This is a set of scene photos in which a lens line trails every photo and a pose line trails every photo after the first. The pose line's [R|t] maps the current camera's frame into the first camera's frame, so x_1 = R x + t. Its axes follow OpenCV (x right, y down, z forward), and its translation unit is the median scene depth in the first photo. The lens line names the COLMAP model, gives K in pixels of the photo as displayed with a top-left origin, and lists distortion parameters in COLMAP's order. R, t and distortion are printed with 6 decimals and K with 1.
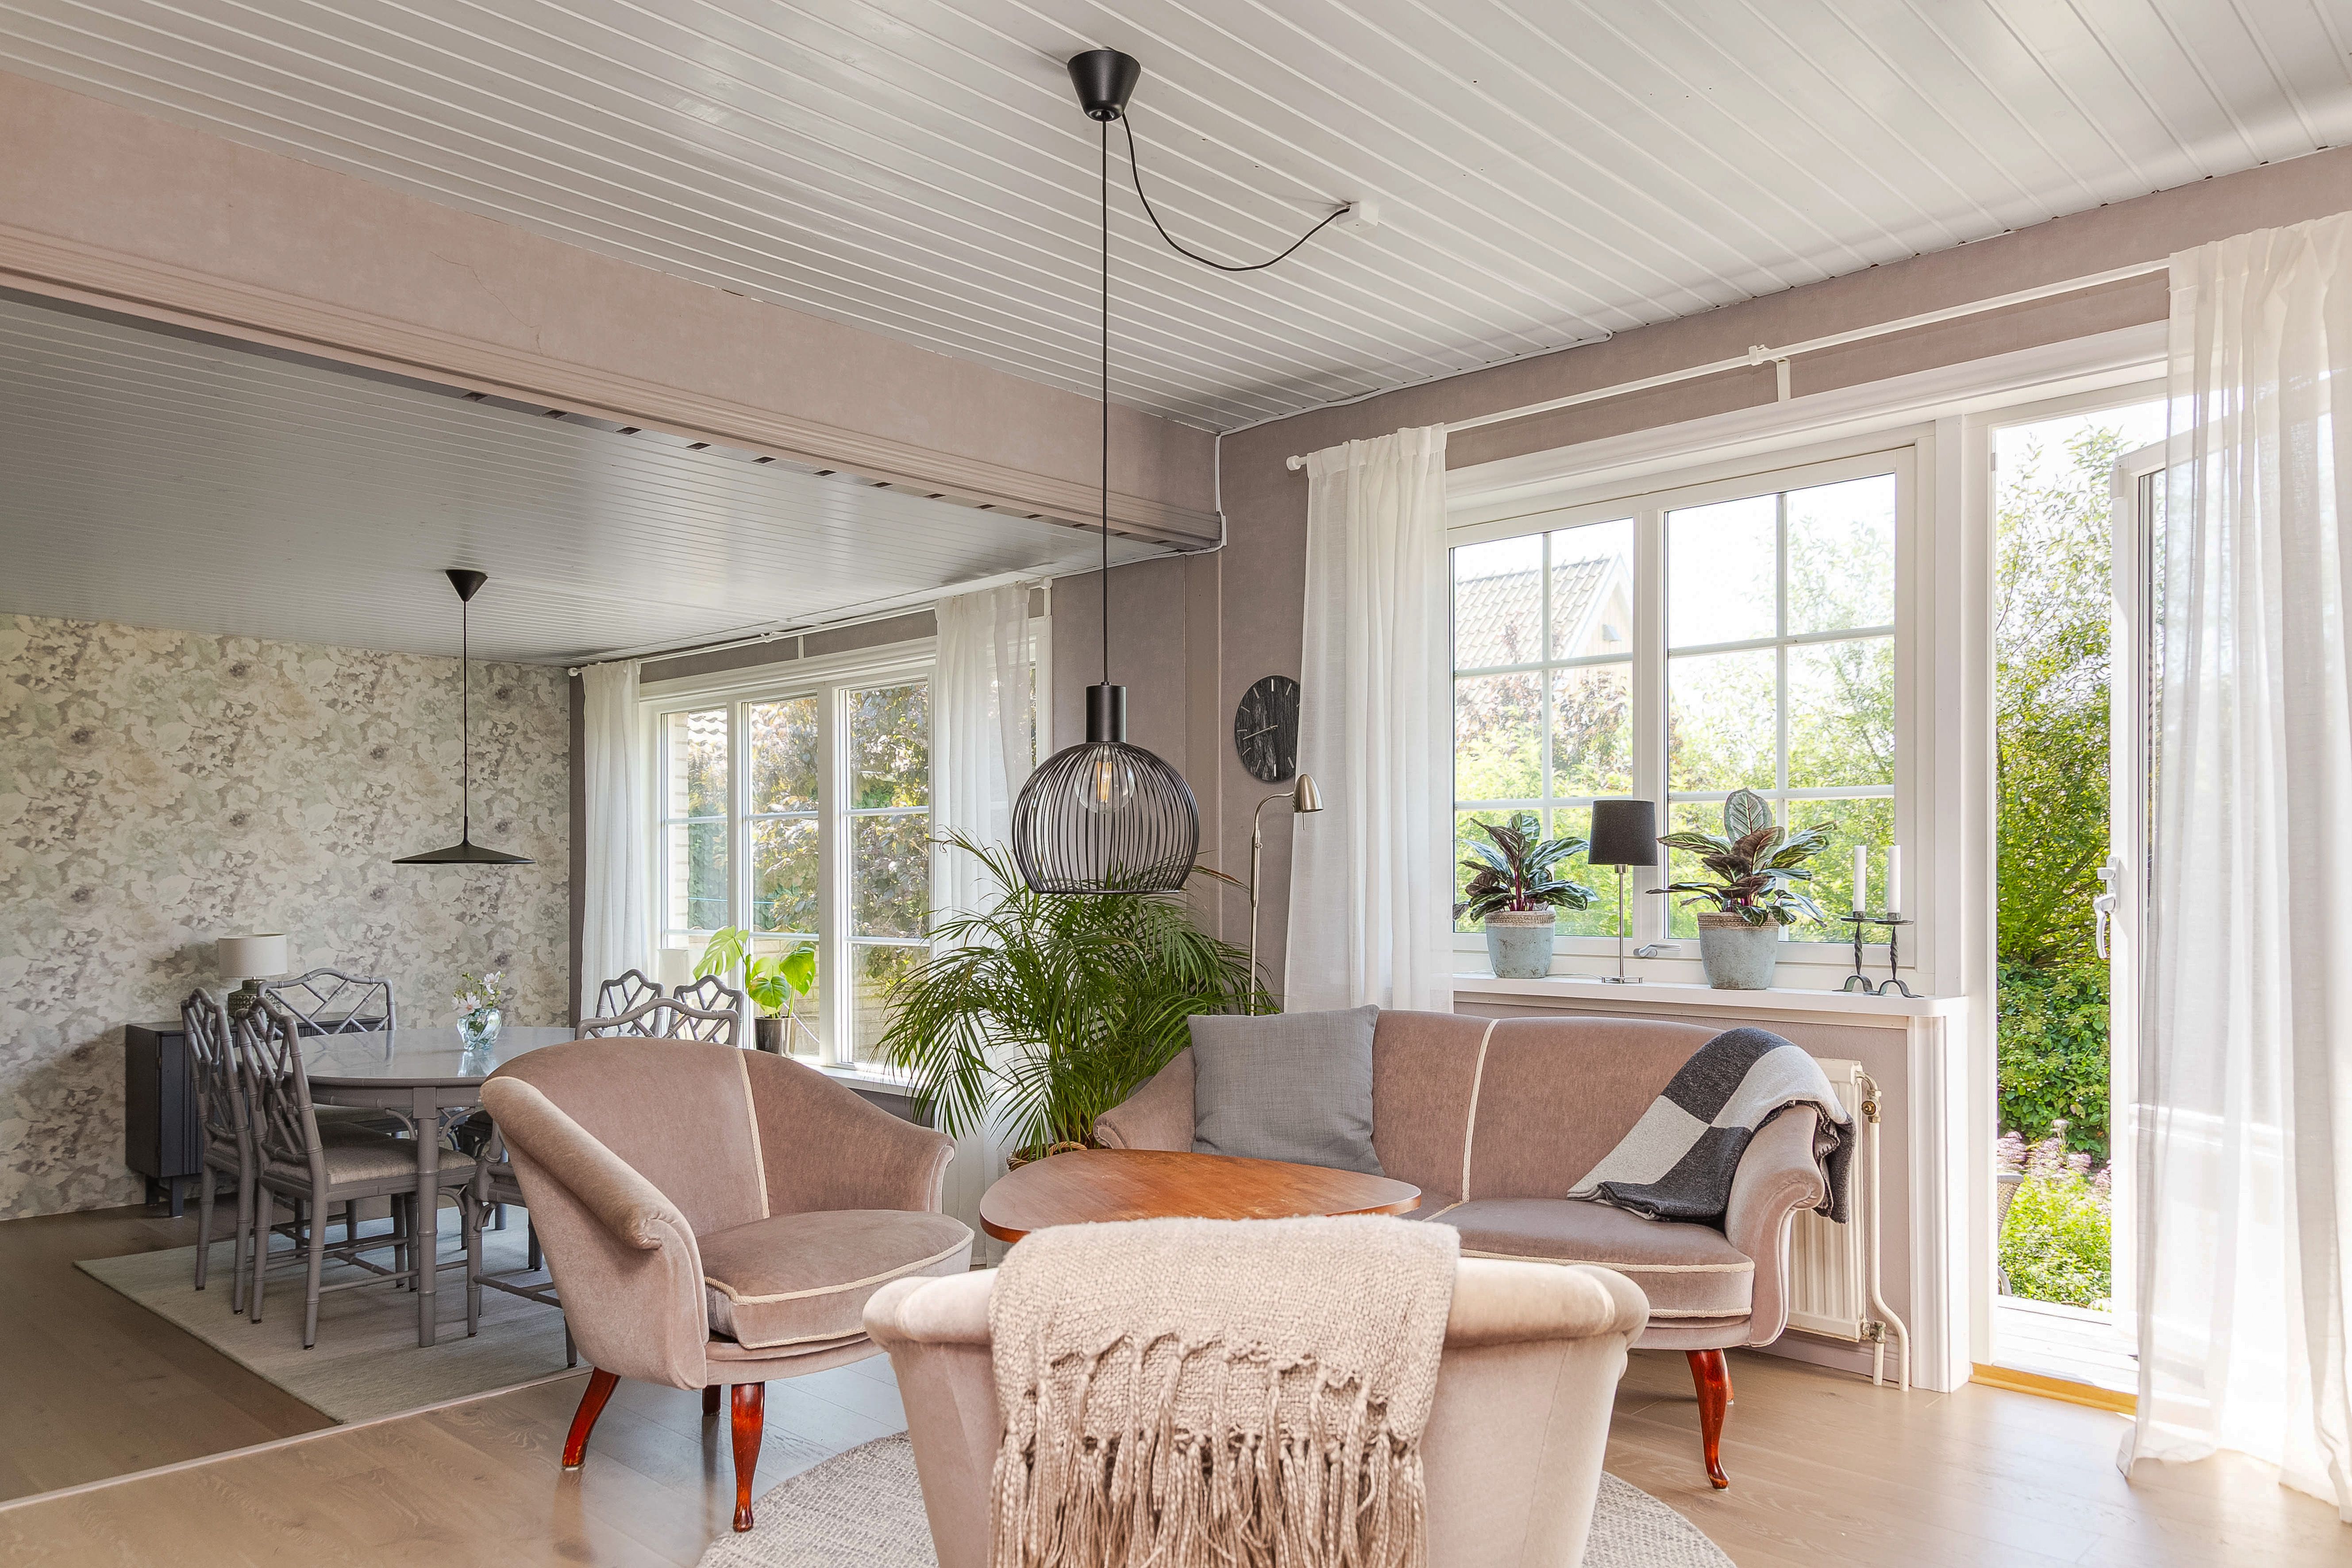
lens RADIAL K [[1622.7, 0, 1207.0], [0, 1622.7, 884.2], [0, 0, 1]] dist [0.008439, -0.014773]
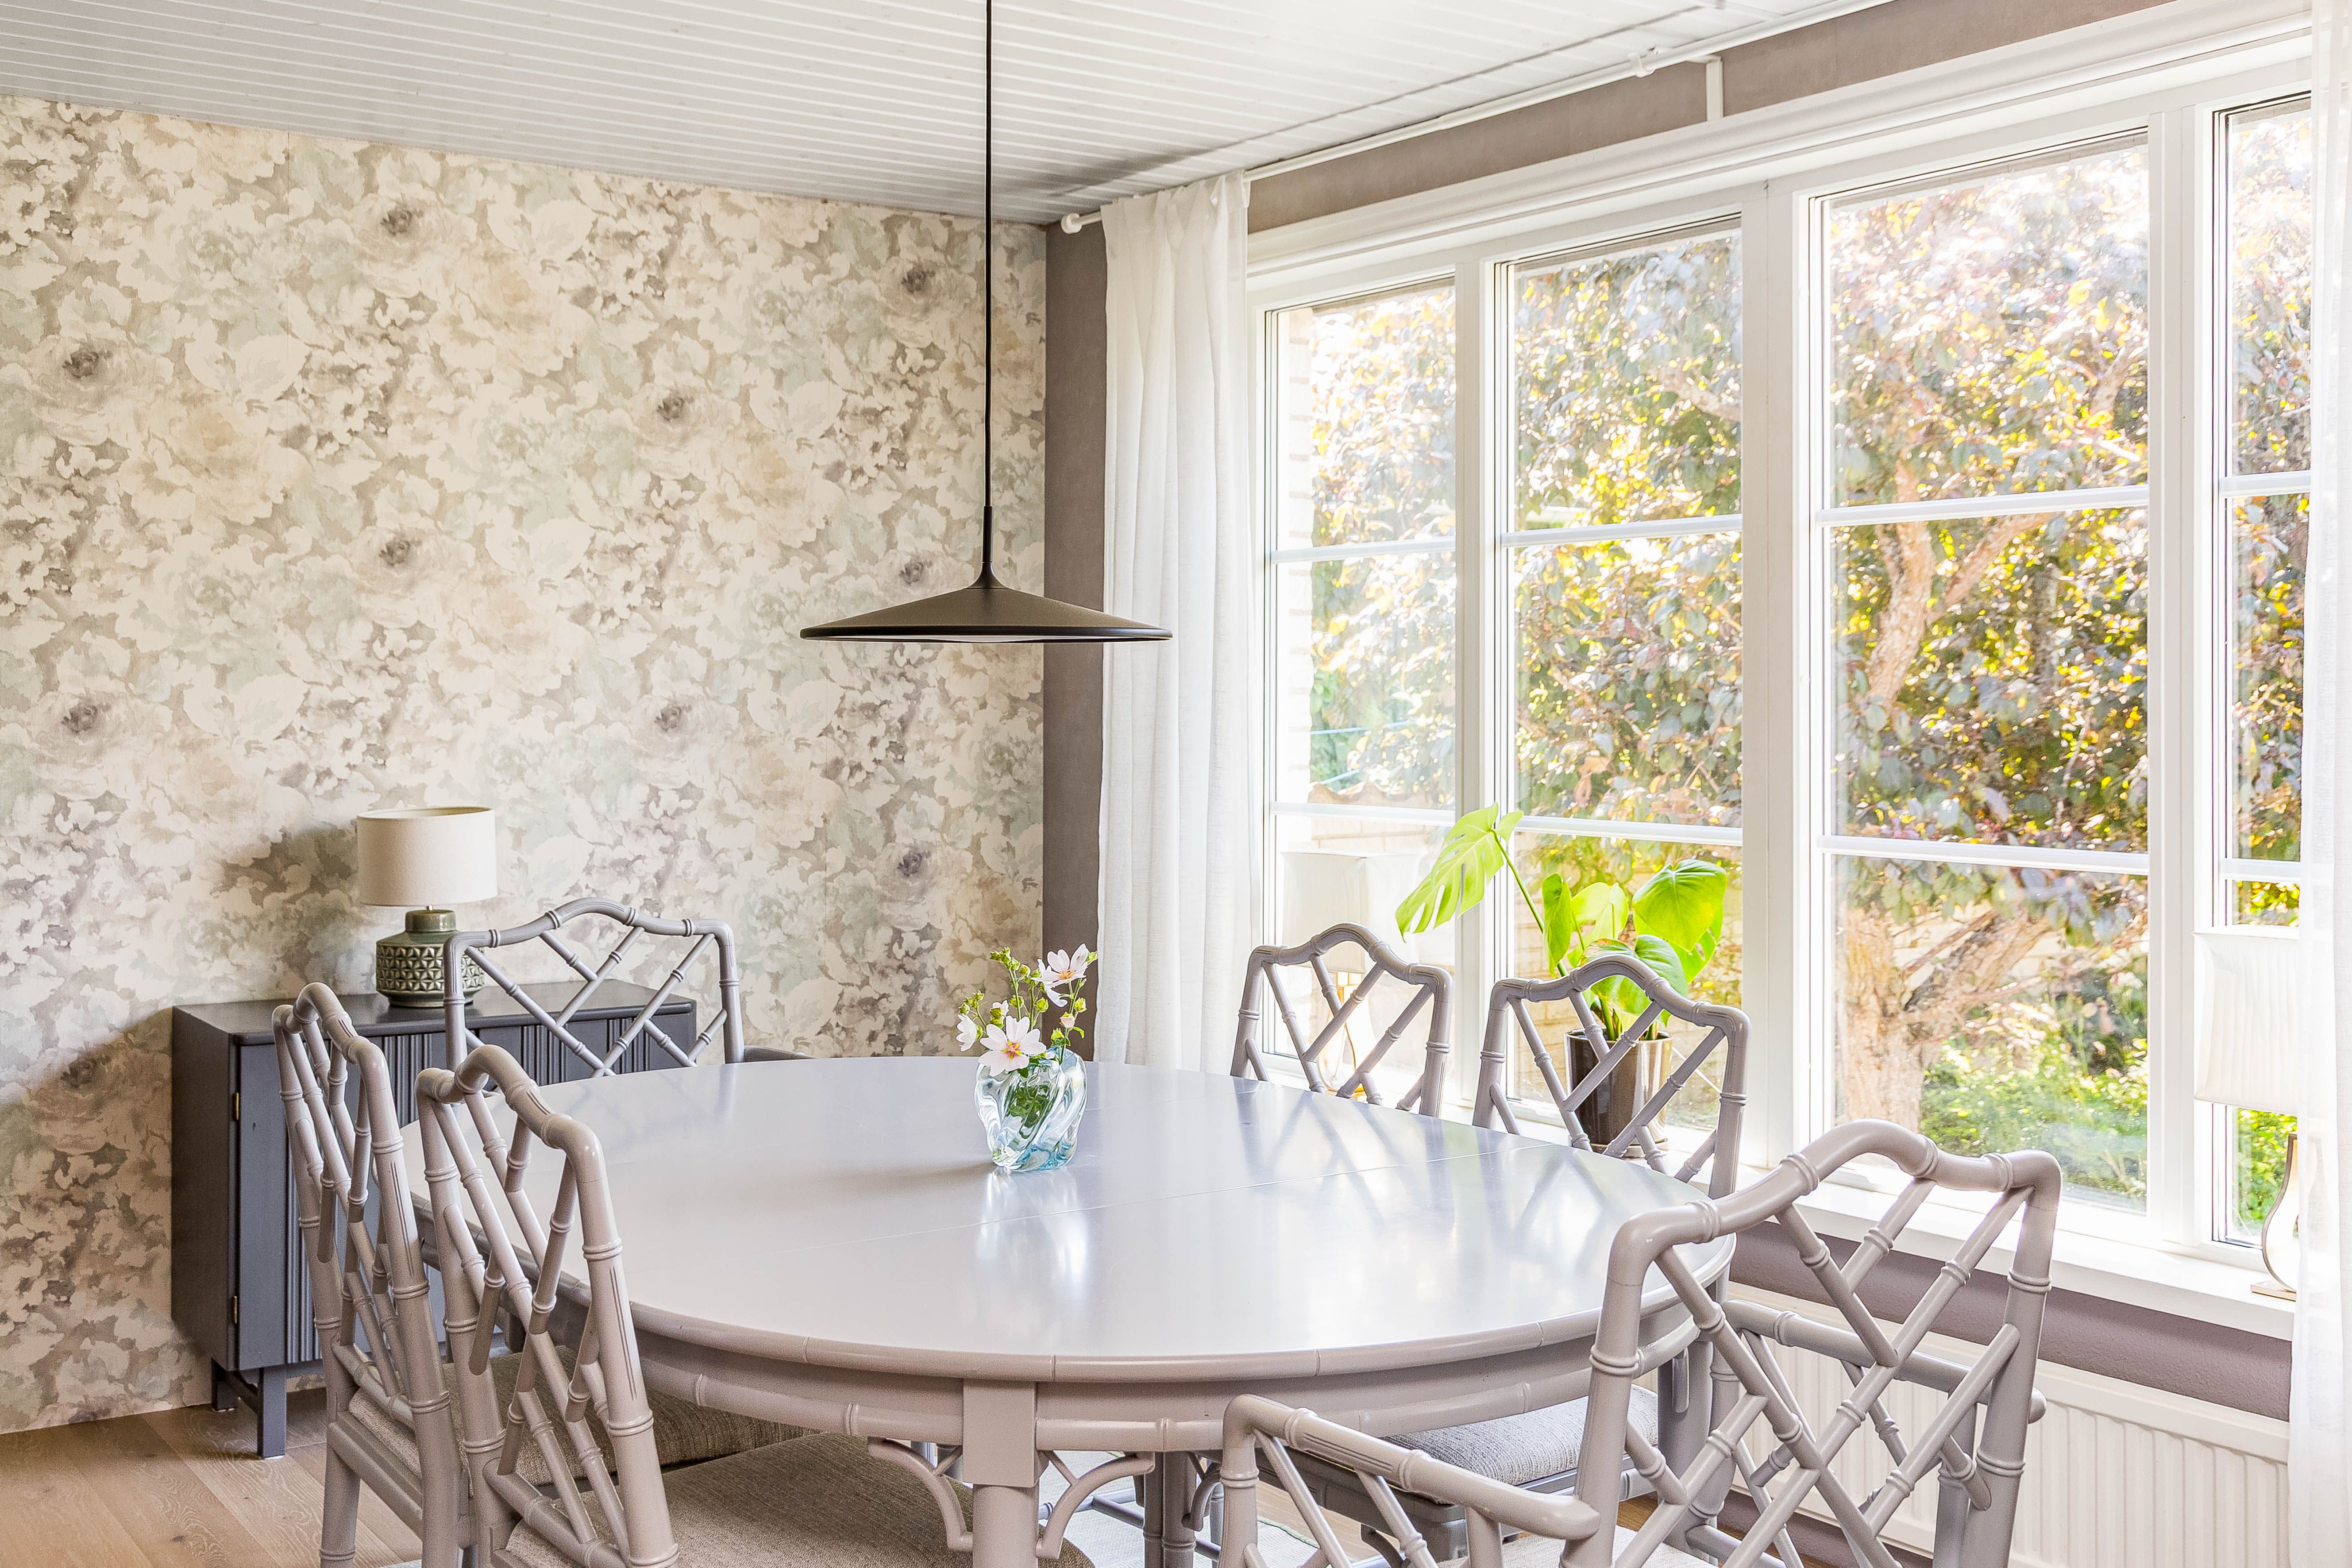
lens RADIAL K [[2461.0, 0, 1148.2], [0, 2461.0, 703.2], [0, 0, 1]] dist [-0.012379, 0.000000]
pose [[0.973754, 0.004097, -0.227566, -0.247751], [-0.004106, 0.999991, 0.000431, 0.001120], [0.227566, 0.000515, 0.973763, 0.398840]]
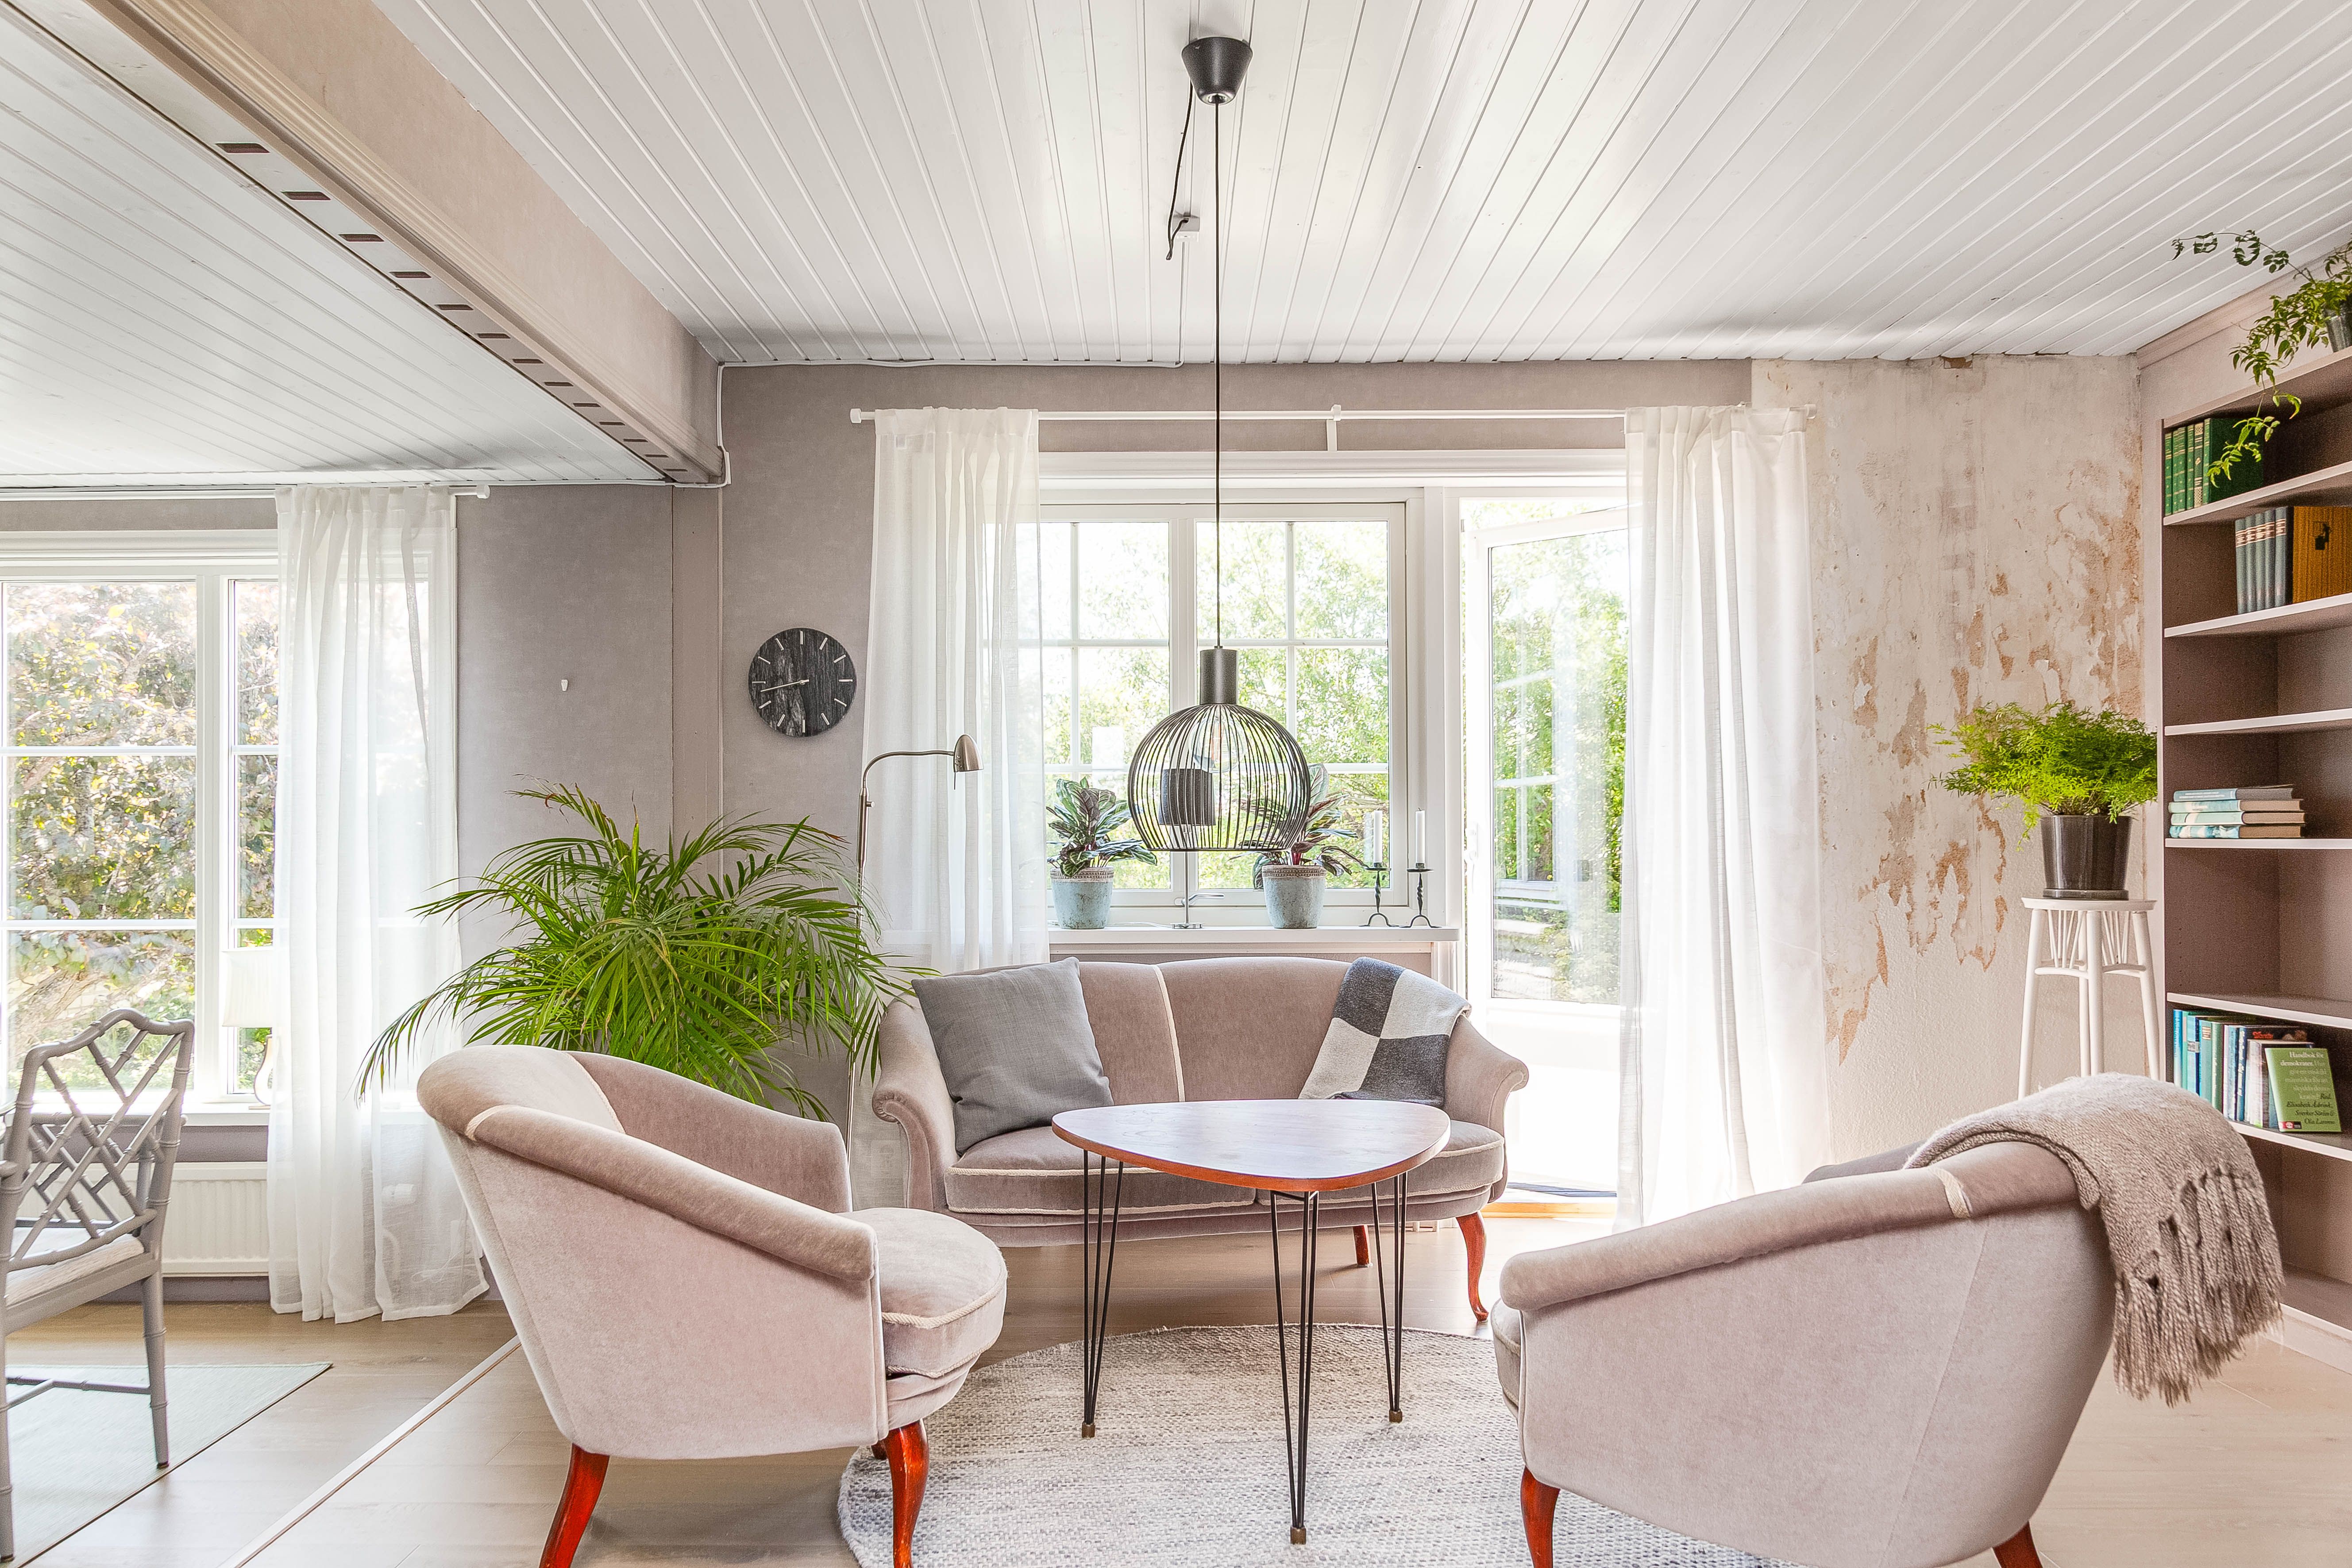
lens RADIAL K [[1579.1, 0, 1198.6], [0, 1579.1, 813.5], [0, 0, 1]] dist [0.006654, 0.000108]
pose [[0.721646, 0.008693, 0.692207, -0.328049], [0.004520, 0.999841, -0.017269, -0.000687], [-0.692247, 0.015591, 0.721492, 0.121500]]
